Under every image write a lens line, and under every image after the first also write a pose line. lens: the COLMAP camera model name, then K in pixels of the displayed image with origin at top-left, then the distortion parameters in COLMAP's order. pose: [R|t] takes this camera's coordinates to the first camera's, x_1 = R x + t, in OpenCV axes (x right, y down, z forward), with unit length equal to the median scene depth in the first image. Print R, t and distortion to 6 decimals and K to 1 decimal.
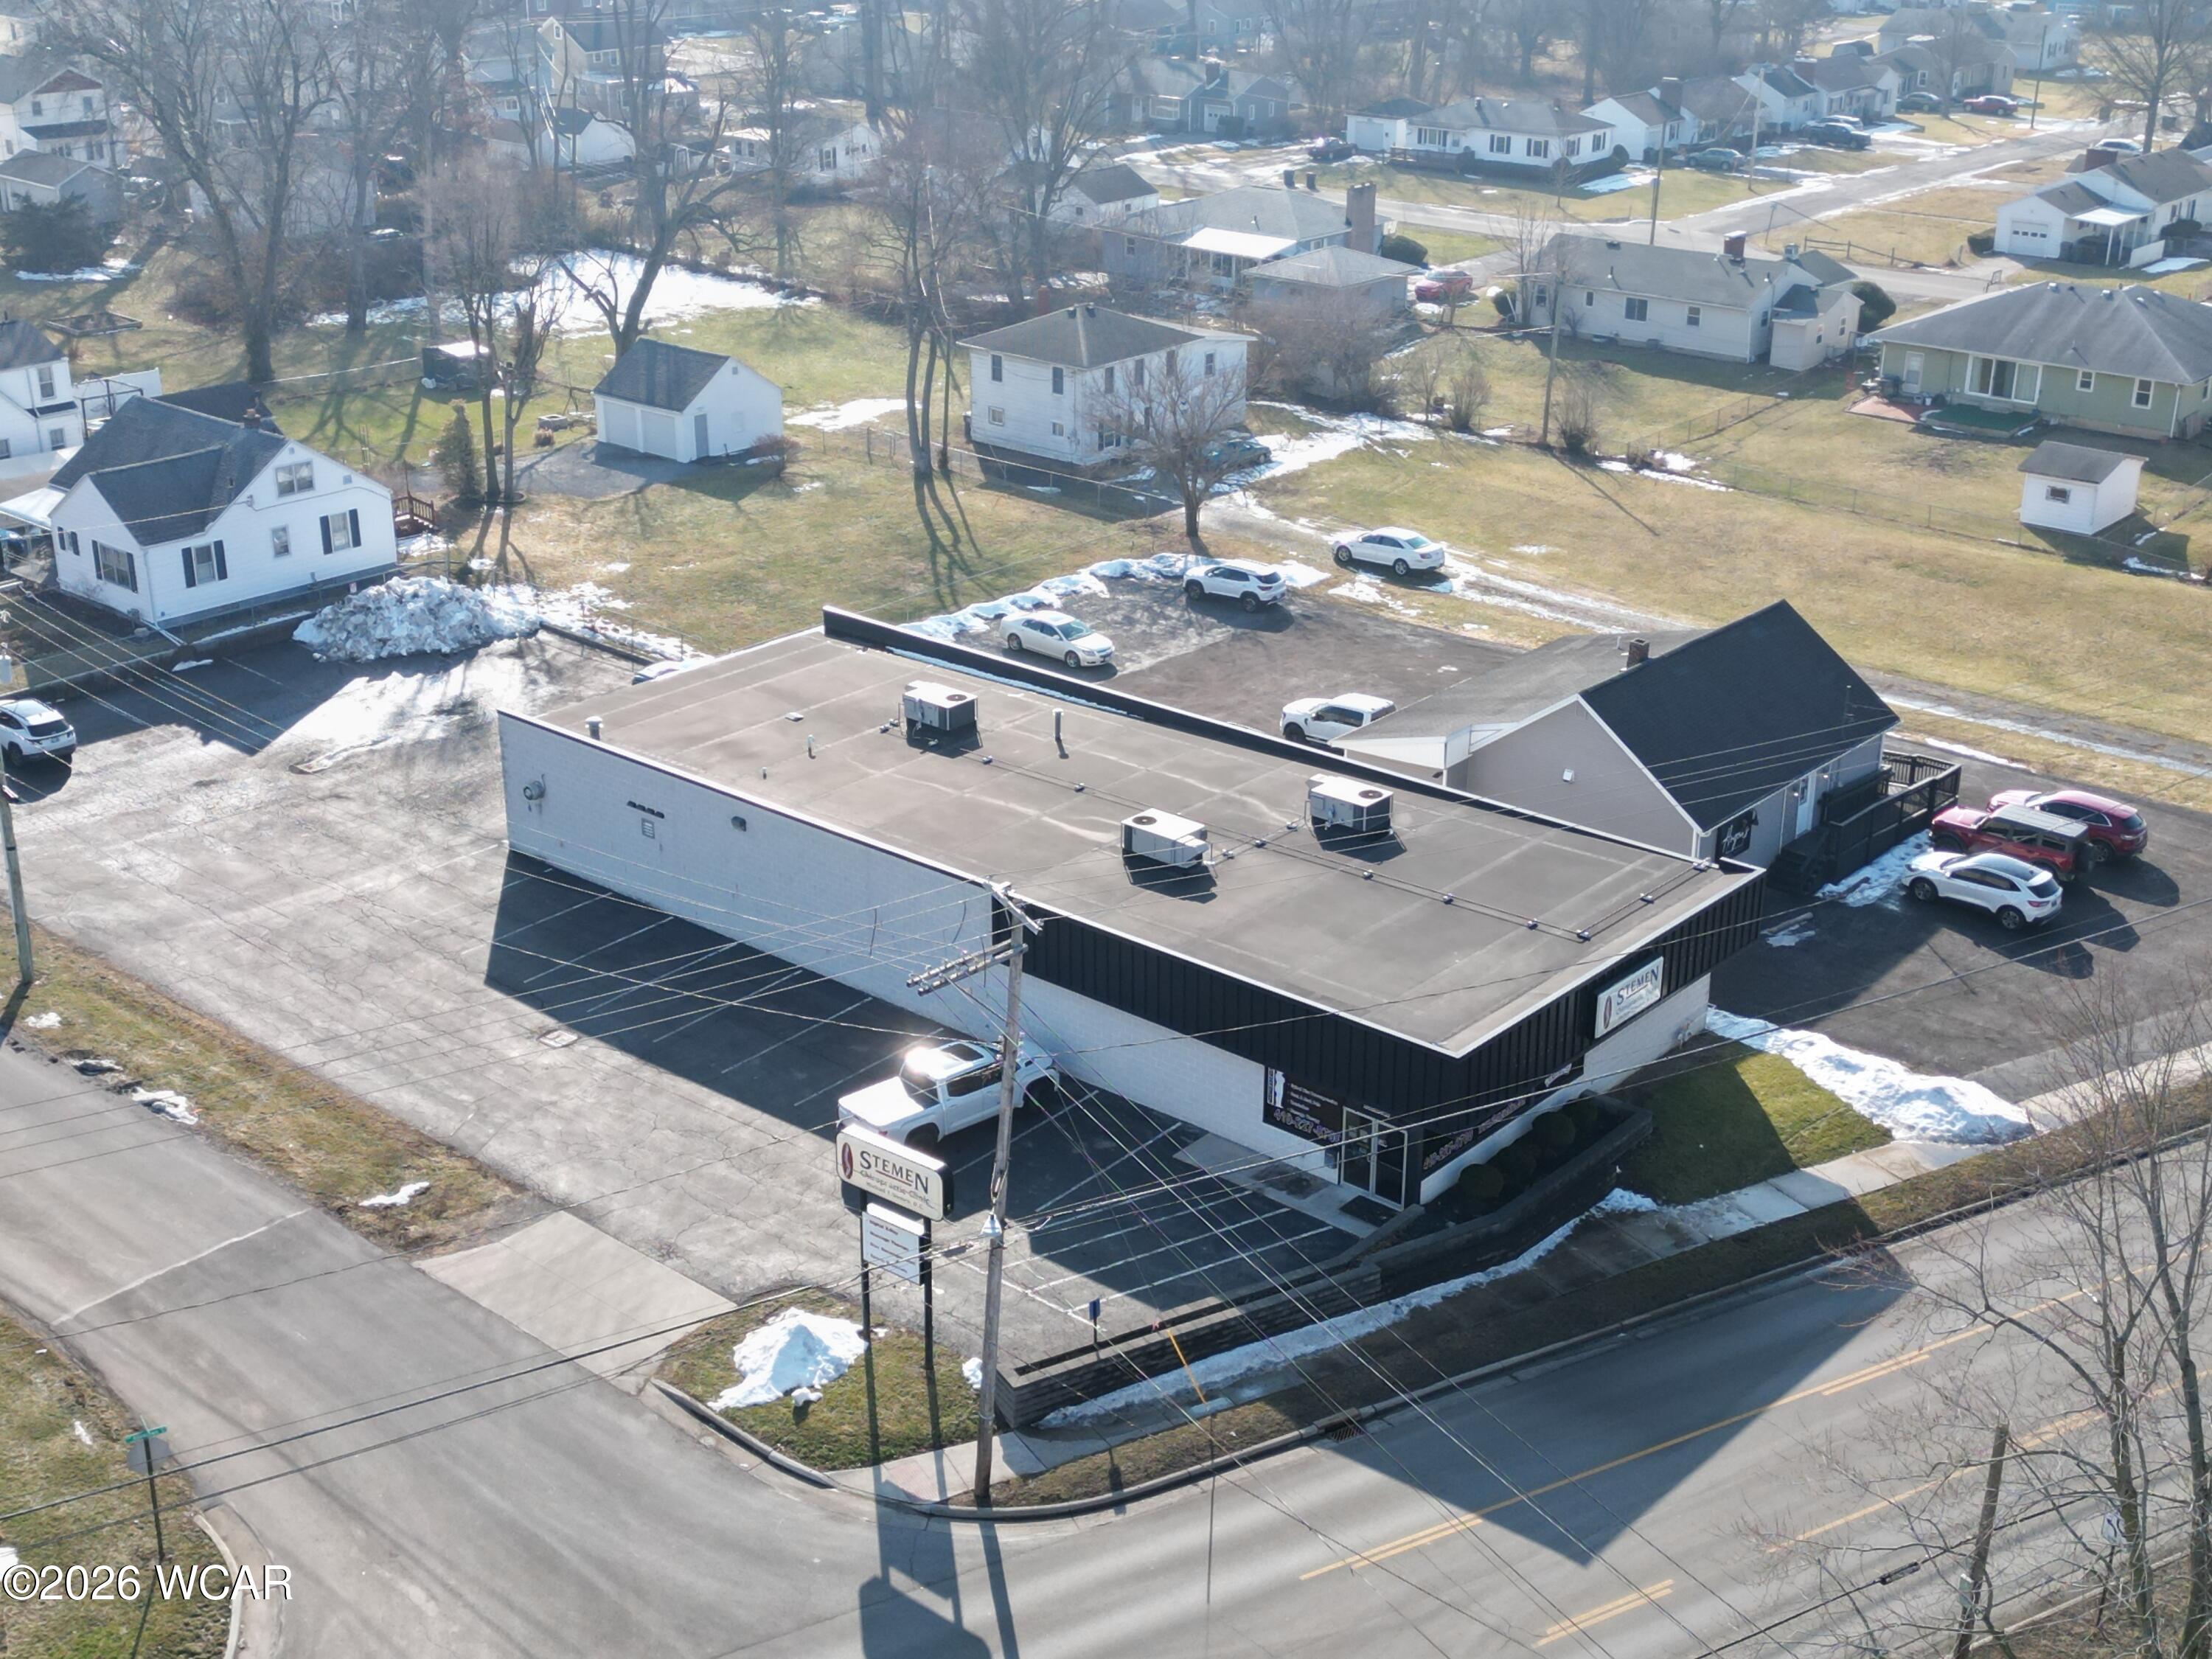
lens RADIAL K [[3004.7, 0, 1106.0], [0, 3004.7, 829.5], [0, 0, 1]] dist [0.168562, -0.497704]
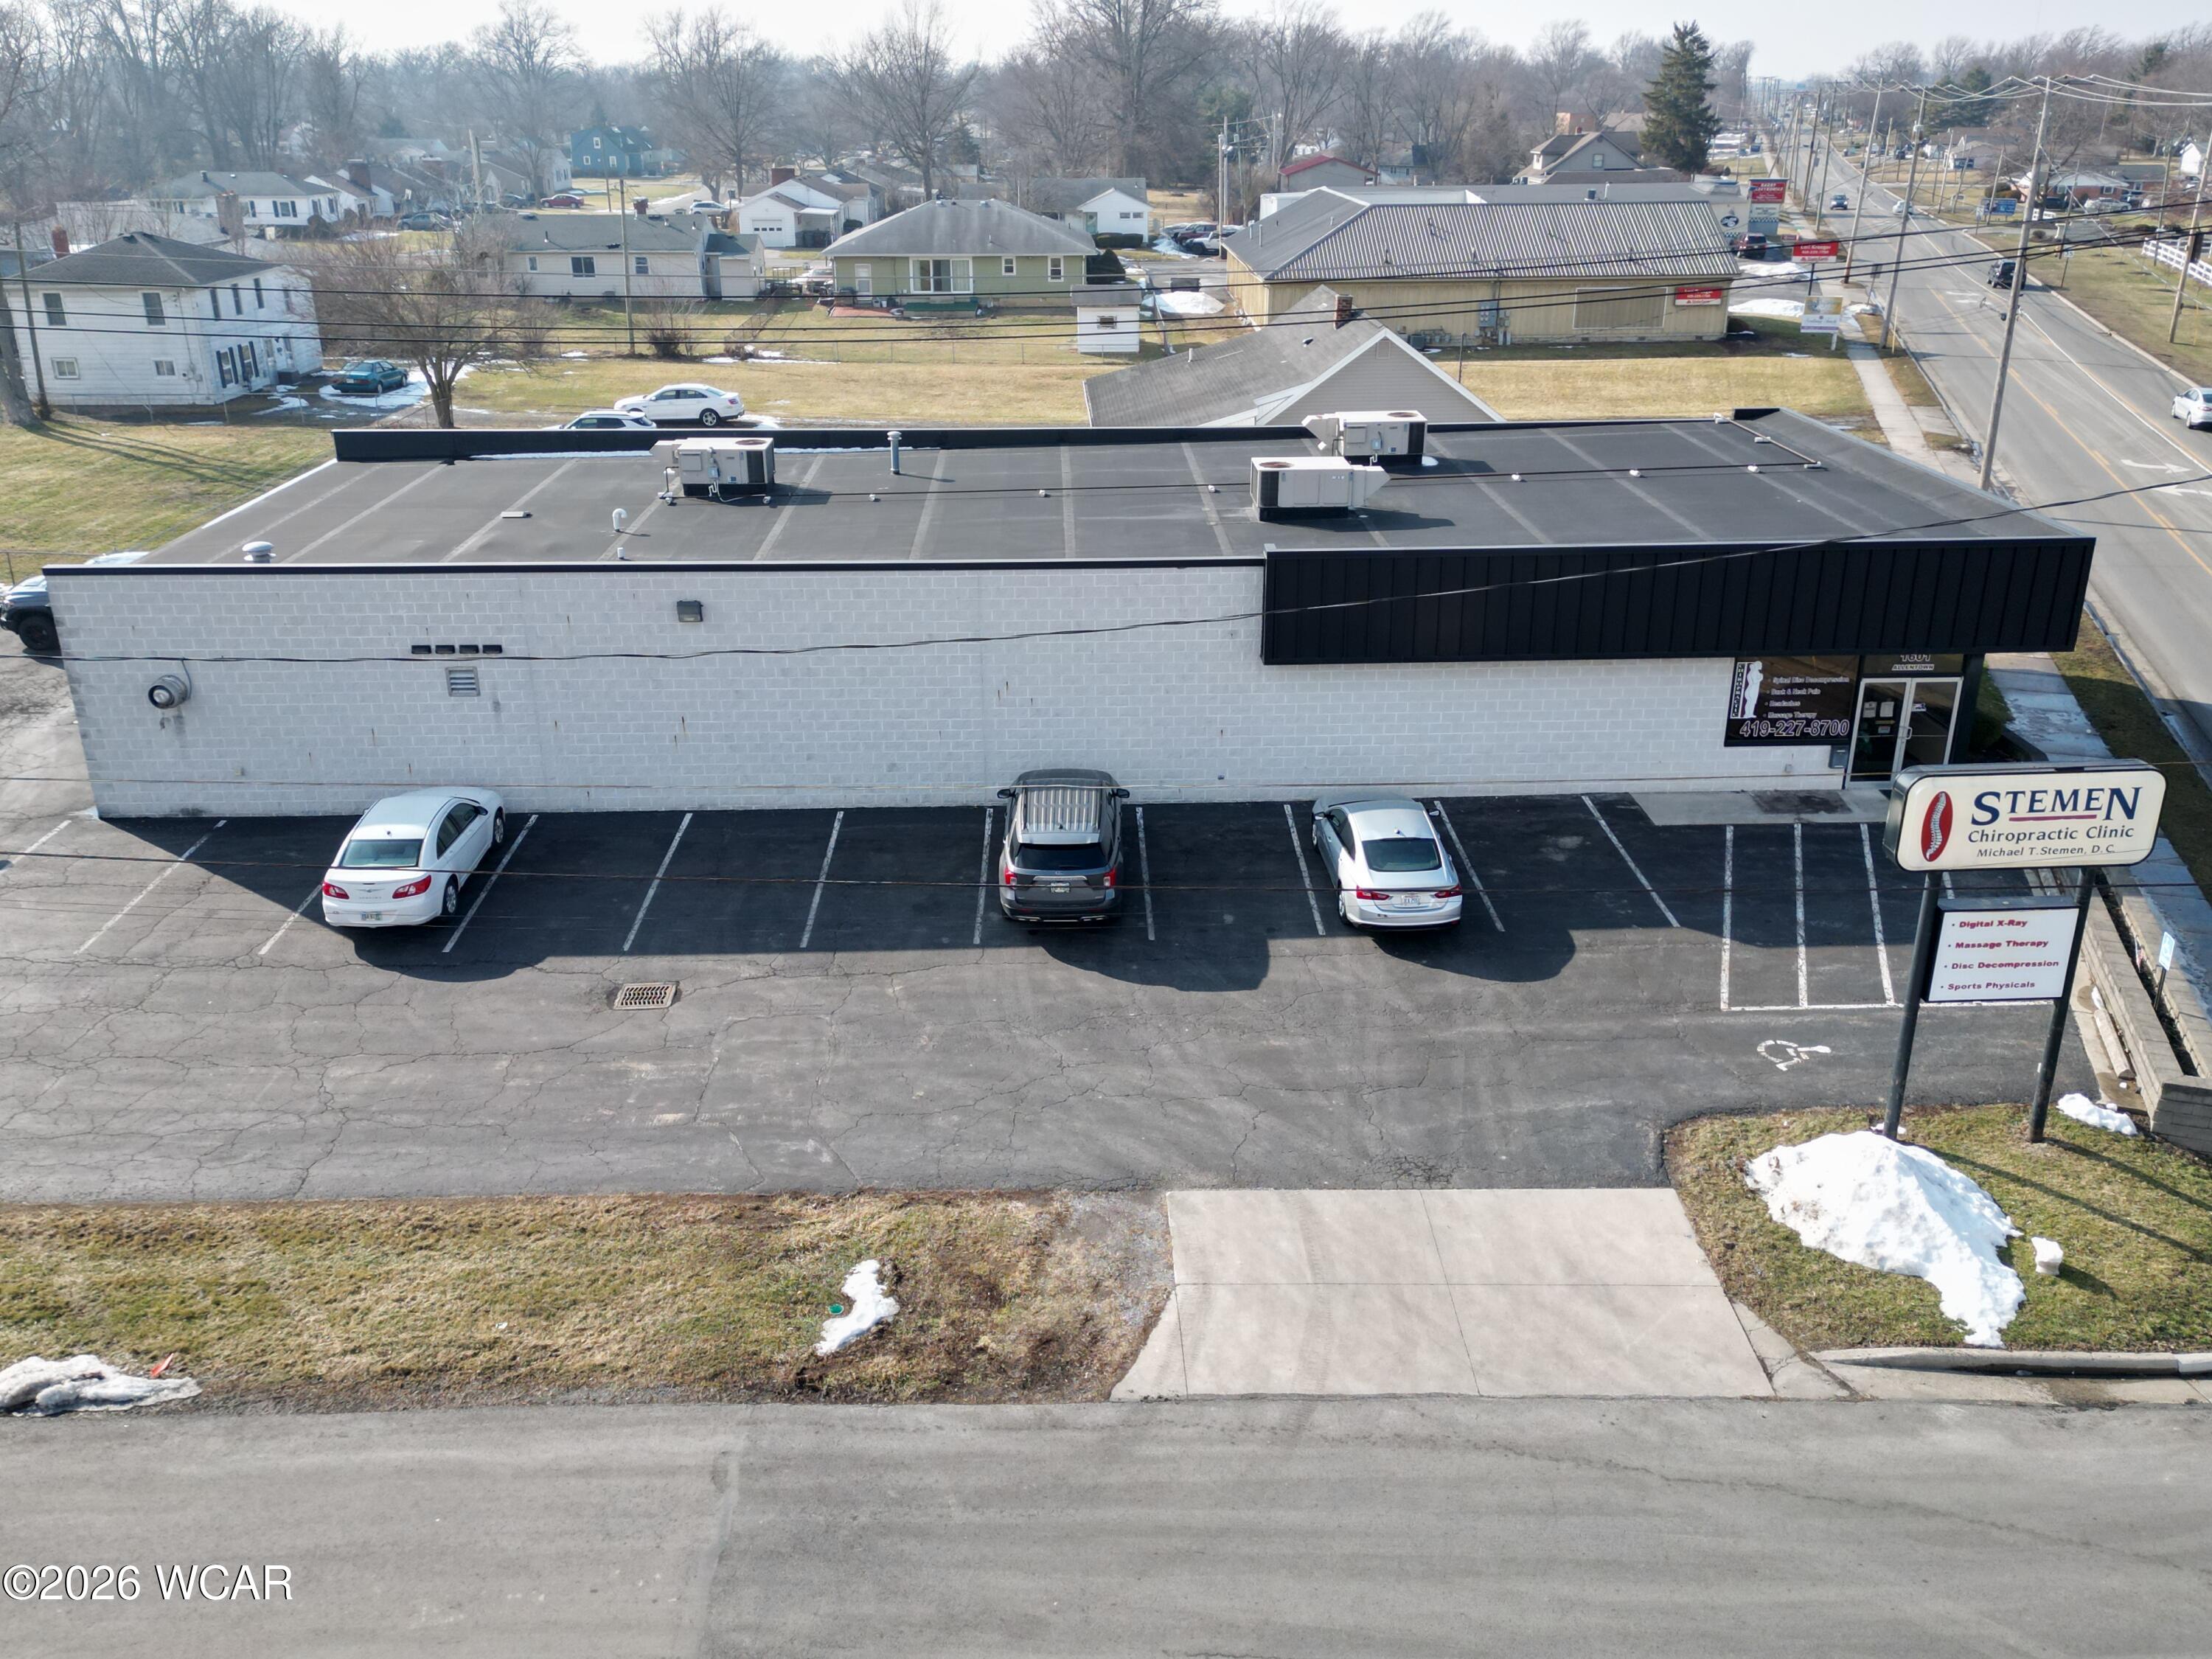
lens RADIAL K [[1900.8, 0, 1106.0], [0, 1900.8, 829.5], [0, 0, 1]] dist [0.061382, -0.057816]
pose [[0.714370, -0.251163, 0.653140, -0.238929], [0.267111, 0.960566, 0.077230, 0.024969], [-0.646782, 0.119291, 0.753288, 0.475348]]
